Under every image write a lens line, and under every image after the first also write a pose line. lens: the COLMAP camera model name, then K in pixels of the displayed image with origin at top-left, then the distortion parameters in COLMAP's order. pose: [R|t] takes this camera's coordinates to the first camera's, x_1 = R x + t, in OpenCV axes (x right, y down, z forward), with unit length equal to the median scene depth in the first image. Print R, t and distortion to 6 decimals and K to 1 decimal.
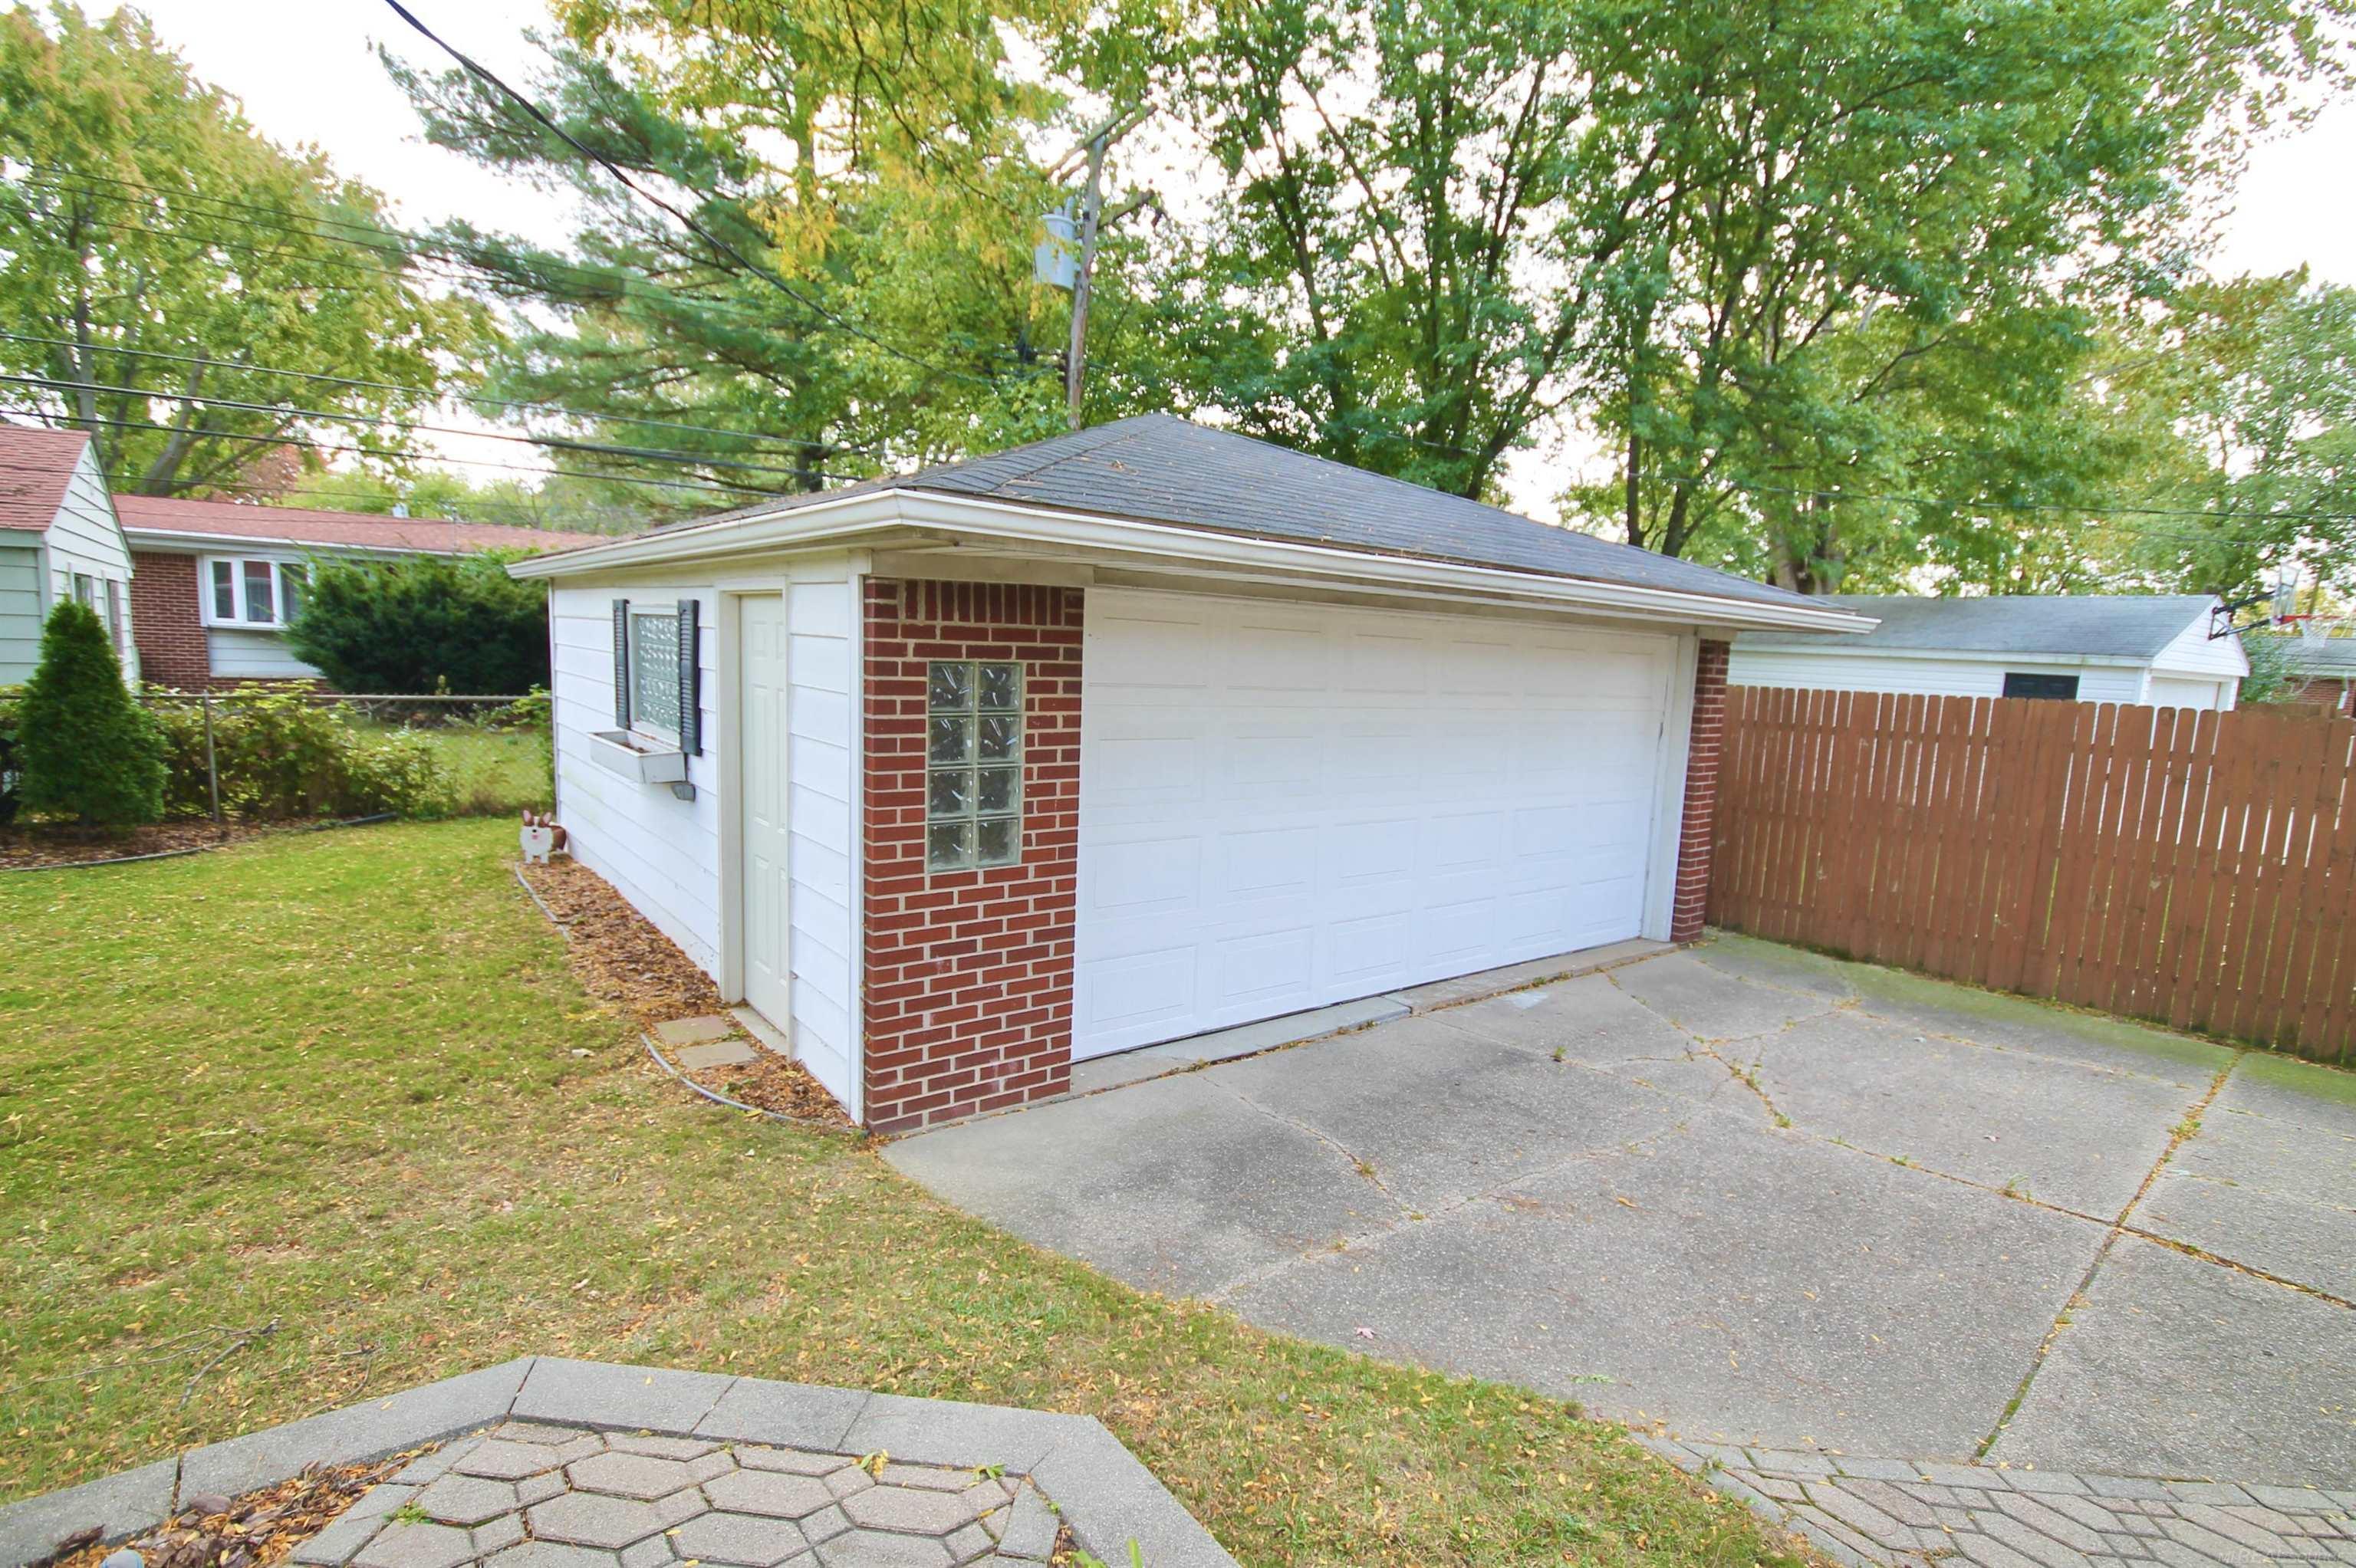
lens RADIAL K [[1116.0, 0, 1189.5], [0, 1116.0, 796.8], [0, 0, 1]] dist [-0.003752, -0.005940]
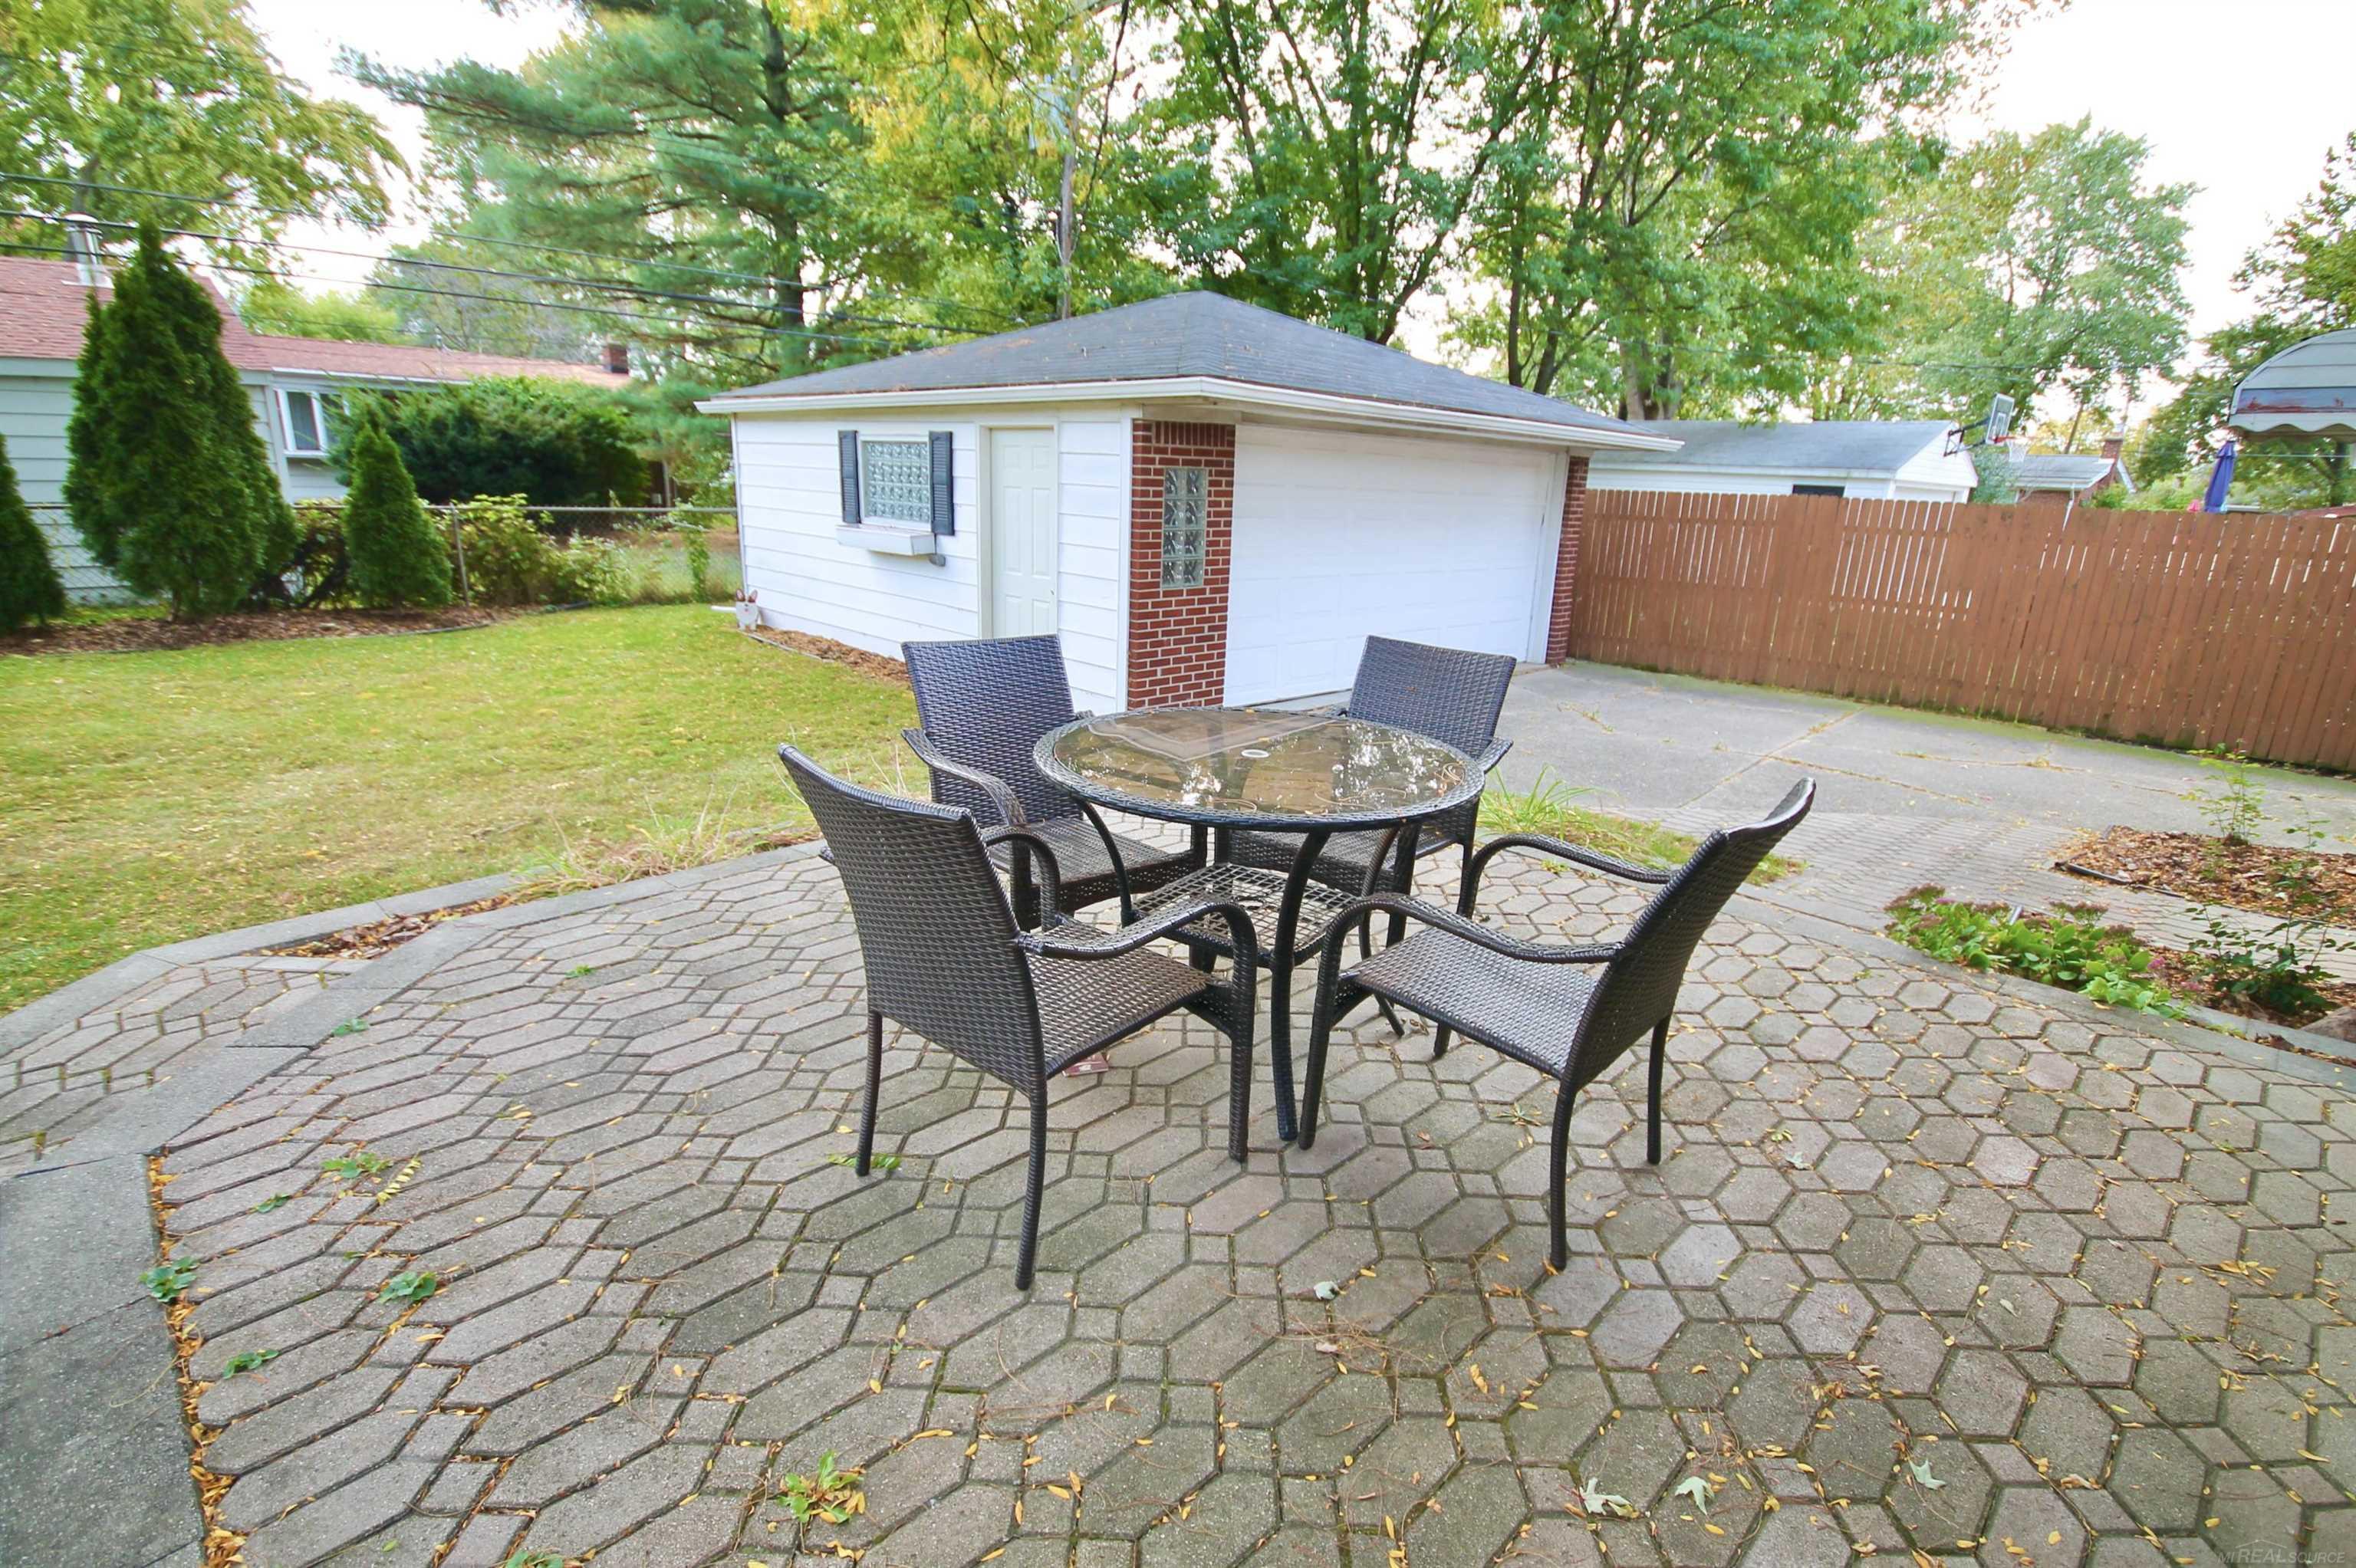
lens RADIAL K [[1116.0, 0, 1191.1], [0, 1116.0, 796.6], [0, 0, 1]] dist [-0.003752, -0.005940]
pose [[0.992945, -0.039100, 0.111944, -0.116855], [0.021951, 0.988364, 0.150517, 0.037767], [-0.116527, -0.146998, 0.982249, -0.241756]]
